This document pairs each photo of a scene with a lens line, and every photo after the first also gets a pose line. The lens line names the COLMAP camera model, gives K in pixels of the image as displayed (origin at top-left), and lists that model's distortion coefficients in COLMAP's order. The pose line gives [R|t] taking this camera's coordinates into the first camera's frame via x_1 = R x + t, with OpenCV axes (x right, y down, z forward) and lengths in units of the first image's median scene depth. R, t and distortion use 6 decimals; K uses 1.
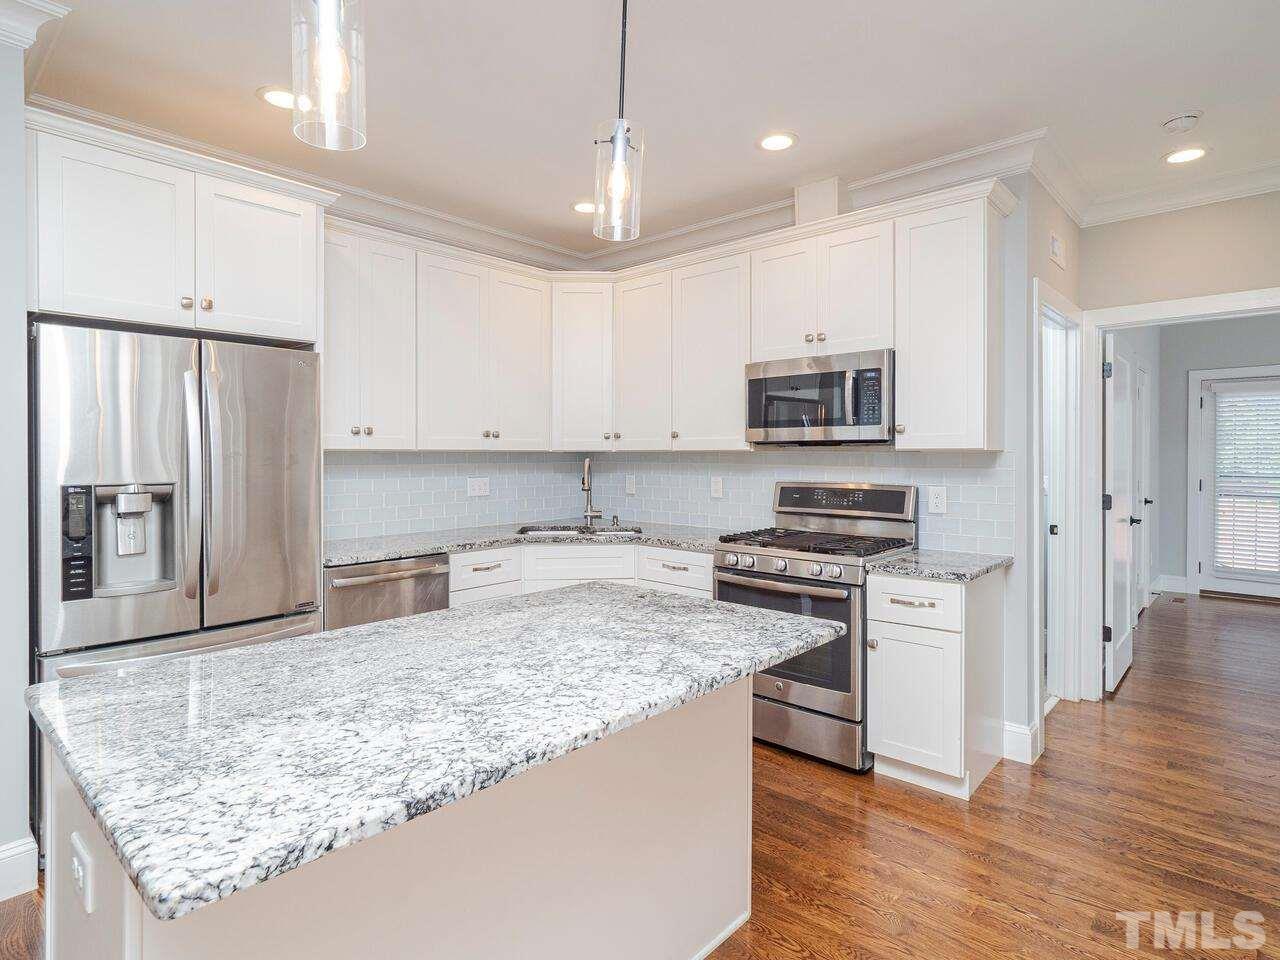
lens RADIAL K [[696.3, 0, 638.1], [0, 696.3, 455.2], [0, 0, 1]] dist [0.000768, 0.001551]
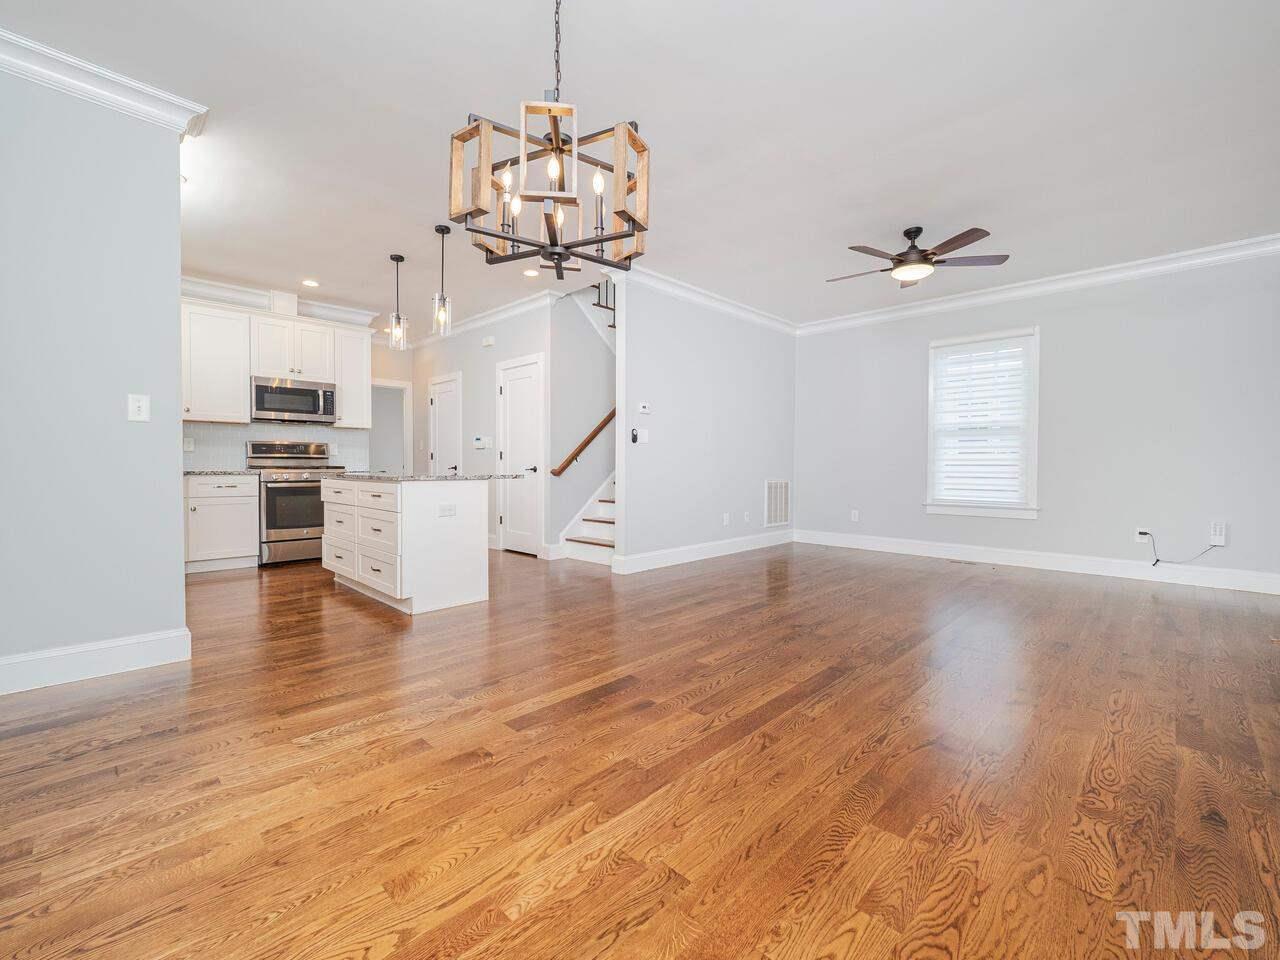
lens RADIAL K [[558.9, 0, 633.0], [0, 558.9, 475.9], [0, 0, 1]] dist [-0.001681, 0.001074]
pose [[0.045006, -0.021869, 0.998747, -1.496371], [-0.002086, 0.999756, 0.021985, 0.116438], [-0.998985, -0.003073, 0.044949, -0.094852]]
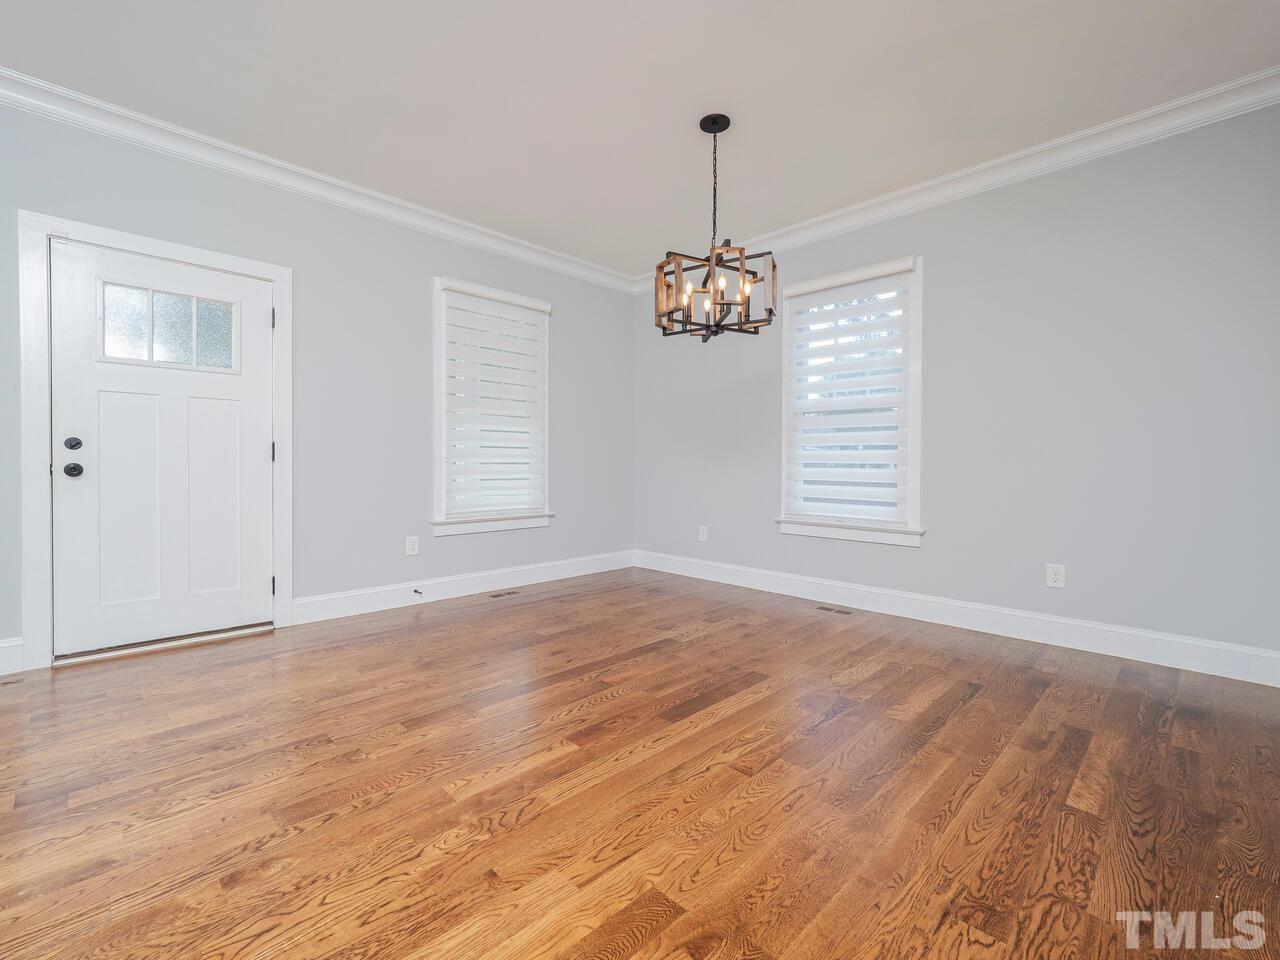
lens RADIAL K [[558.9, 0, 633.0], [0, 558.9, 475.9], [0, 0, 1]] dist [-0.001681, 0.001074]
pose [[-0.052223, 0.017845, -0.998476, 0.007032], [-0.007087, 0.999809, 0.018240, 0.123039], [0.998610, 0.008028, -0.052087, -0.069148]]
